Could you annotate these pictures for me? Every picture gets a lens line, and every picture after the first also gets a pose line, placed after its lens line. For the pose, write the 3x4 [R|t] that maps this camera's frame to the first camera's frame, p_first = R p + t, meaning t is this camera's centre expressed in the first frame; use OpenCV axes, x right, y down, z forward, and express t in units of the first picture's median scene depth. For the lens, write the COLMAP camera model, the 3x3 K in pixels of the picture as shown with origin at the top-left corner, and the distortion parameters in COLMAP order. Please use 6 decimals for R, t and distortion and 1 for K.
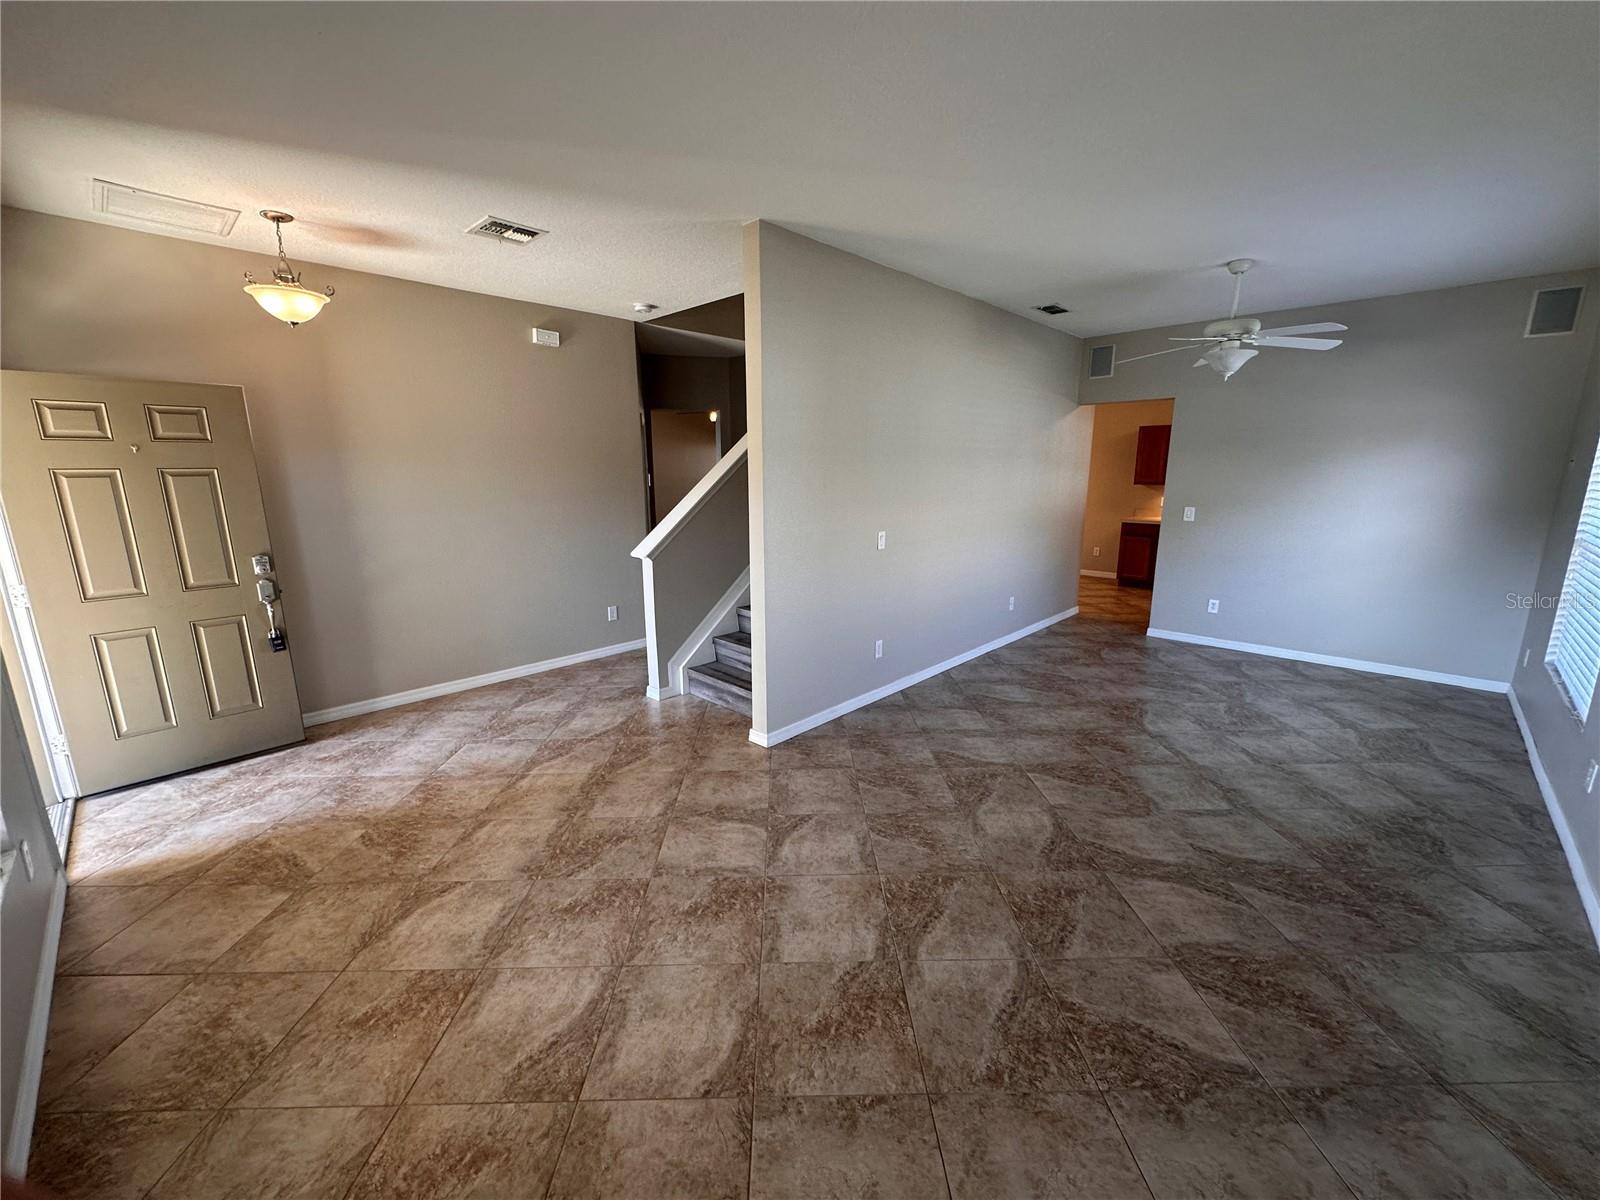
lens RADIAL K [[635.6, 0, 798.9], [0, 635.6, 601.4], [0, 0, 1]] dist [-0.001274, 0.000127]
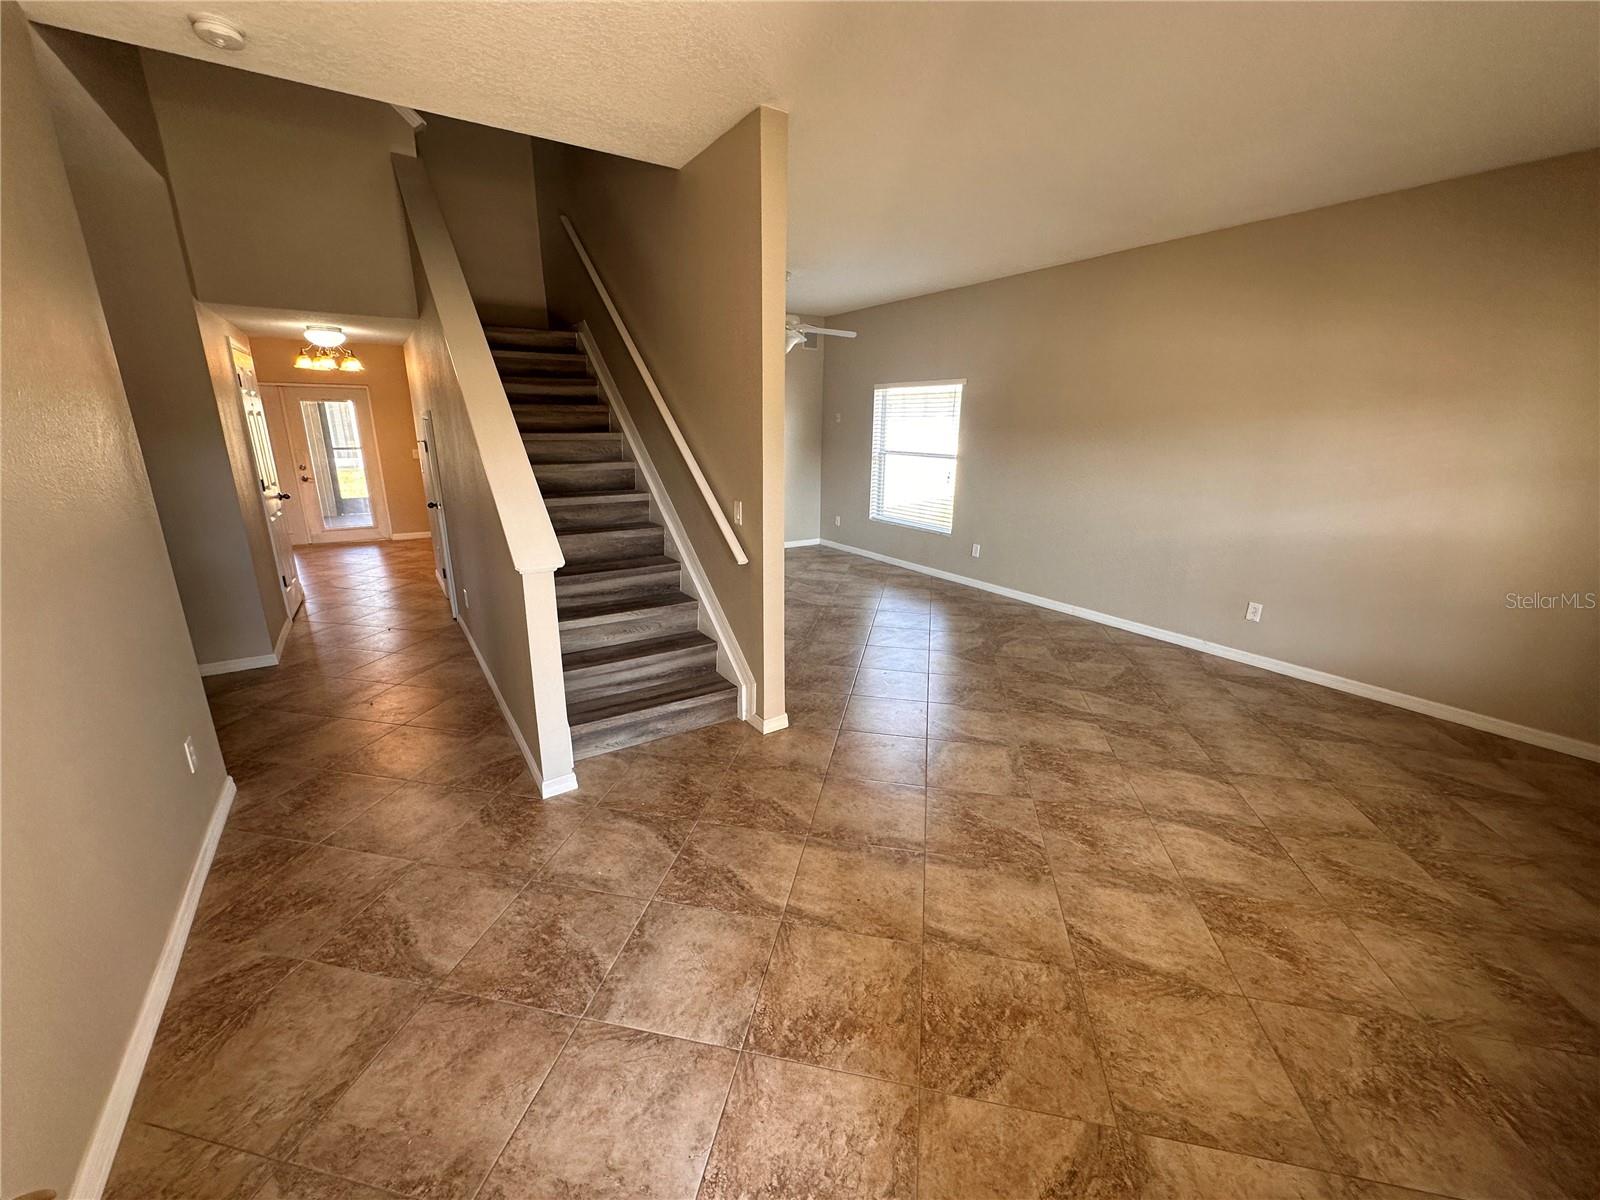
lens RADIAL K [[635.6, 0, 798.9], [0, 635.6, 601.4], [0, 0, 1]] dist [-0.001274, 0.000127]
pose [[0.219123, -0.259799, 0.940473, -1.434462], [0.190825, 0.956695, 0.219819, -0.235513], [-0.956855, 0.131298, 0.259209, 1.204929]]
